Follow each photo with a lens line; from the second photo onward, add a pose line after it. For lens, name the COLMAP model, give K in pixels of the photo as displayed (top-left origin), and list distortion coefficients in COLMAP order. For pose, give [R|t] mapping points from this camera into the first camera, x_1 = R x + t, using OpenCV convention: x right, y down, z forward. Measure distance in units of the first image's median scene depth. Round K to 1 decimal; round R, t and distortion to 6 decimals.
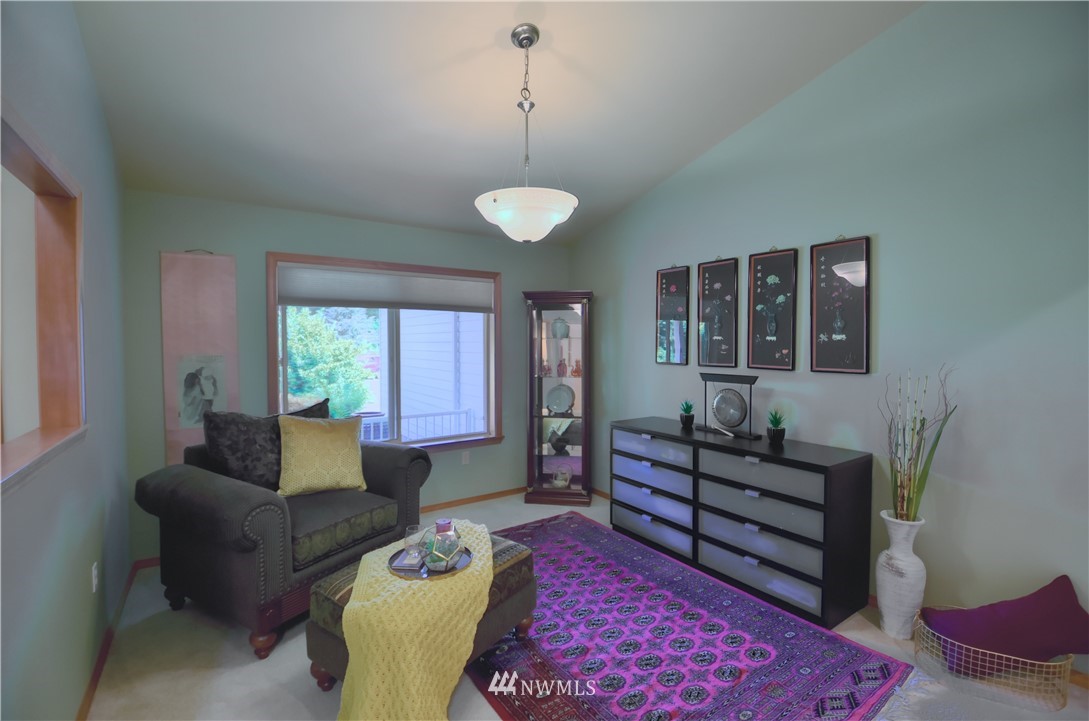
lens RADIAL K [[479.0, 0, 550.4], [0, 479.0, 356.7], [0, 0, 1]] dist [-0.002413, -0.014313]
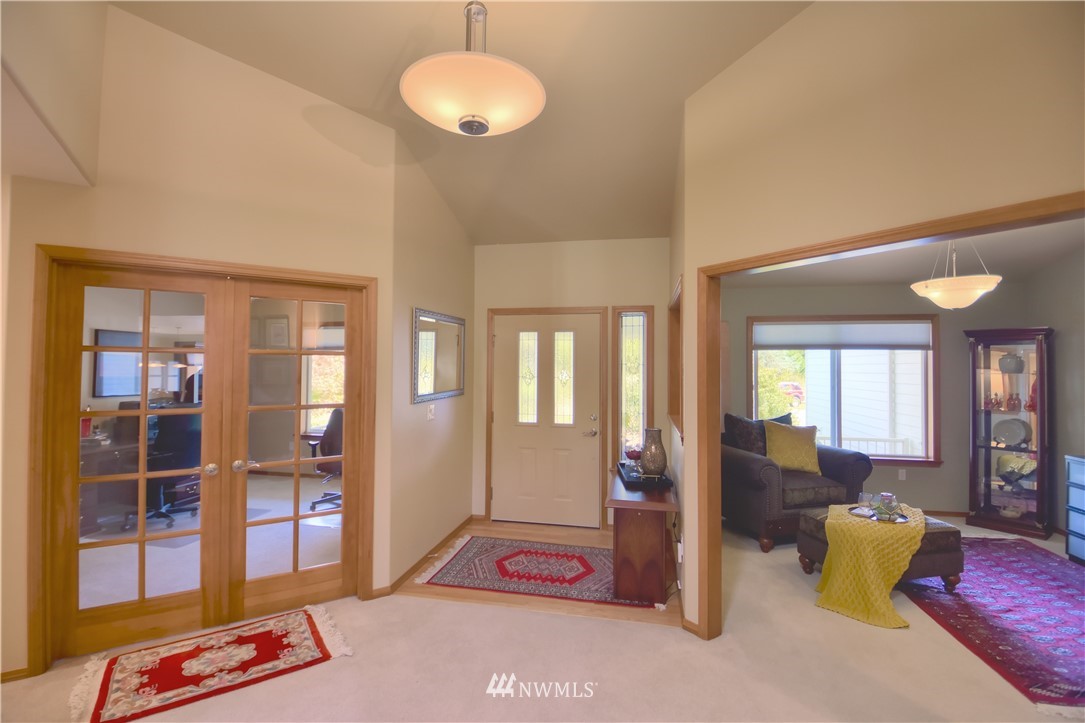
lens RADIAL K [[477.3, 0, 548.4], [0, 477.3, 357.7], [0, 0, 1]] dist [-0.002413, -0.014313]
pose [[0.690046, -0.008532, -0.723716, 0.071543], [-0.030132, 0.998725, -0.040504, -0.001097], [0.723138, 0.049757, 0.688909, -0.458651]]
